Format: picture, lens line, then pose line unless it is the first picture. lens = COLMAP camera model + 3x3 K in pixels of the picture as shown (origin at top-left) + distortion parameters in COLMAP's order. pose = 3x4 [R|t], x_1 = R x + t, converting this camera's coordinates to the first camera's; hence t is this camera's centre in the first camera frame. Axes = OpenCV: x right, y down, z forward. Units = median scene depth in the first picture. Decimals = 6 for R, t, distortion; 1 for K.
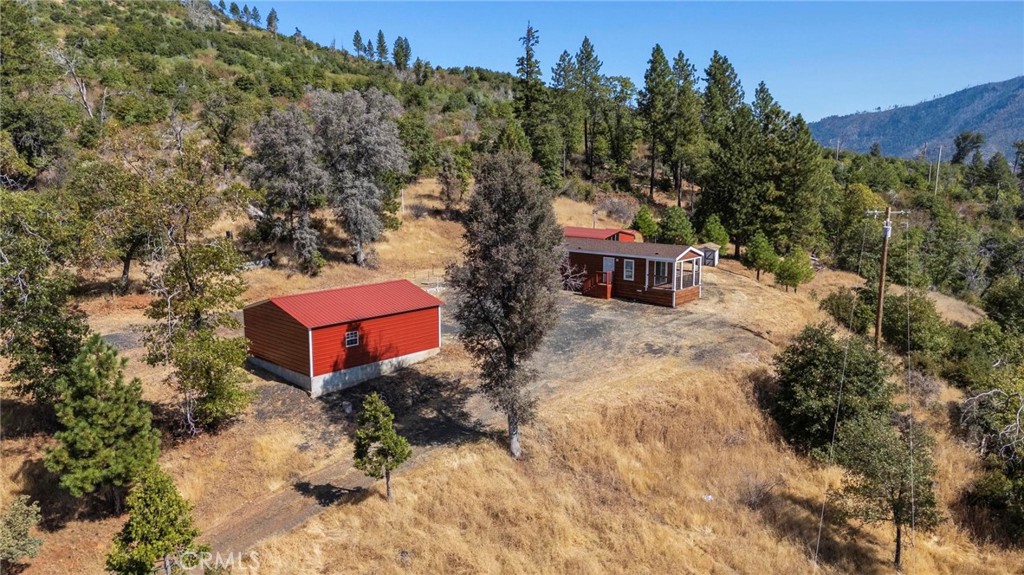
lens RADIAL K [[719.5, 0, 512.0], [0, 719.5, 287.5], [0, 0, 1]] dist [0.128453, -0.000332]
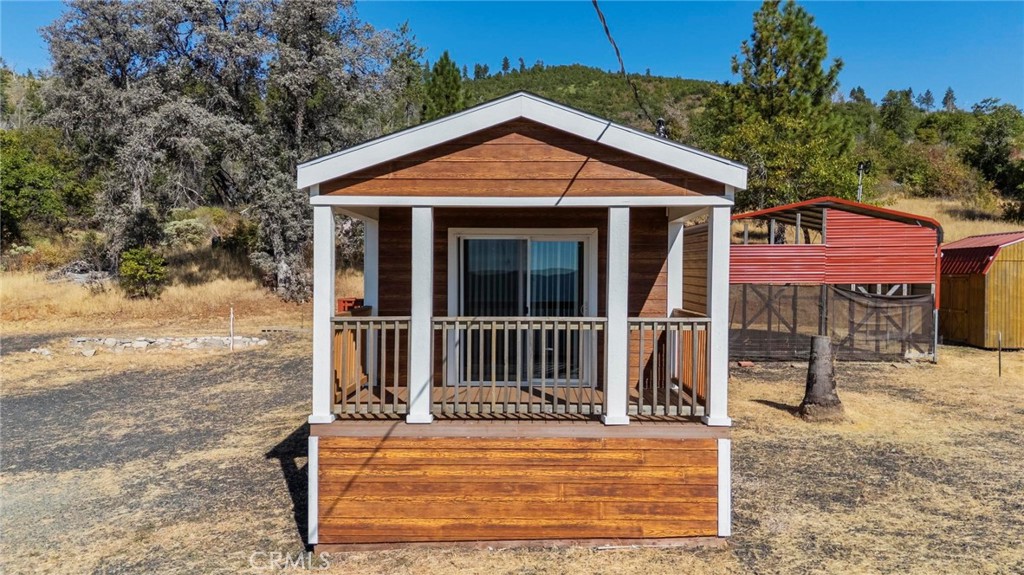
lens RADIAL K [[736.4, 0, 512.0], [0, 736.4, 287.5], [0, 0, 1]] dist [0.055666, -0.001132]
pose [[0.666097, 0.027306, -0.745365, 0.245967], [-0.134293, 0.987389, -0.083839, -0.008935], [0.733676, 0.155942, 0.661364, 0.665374]]
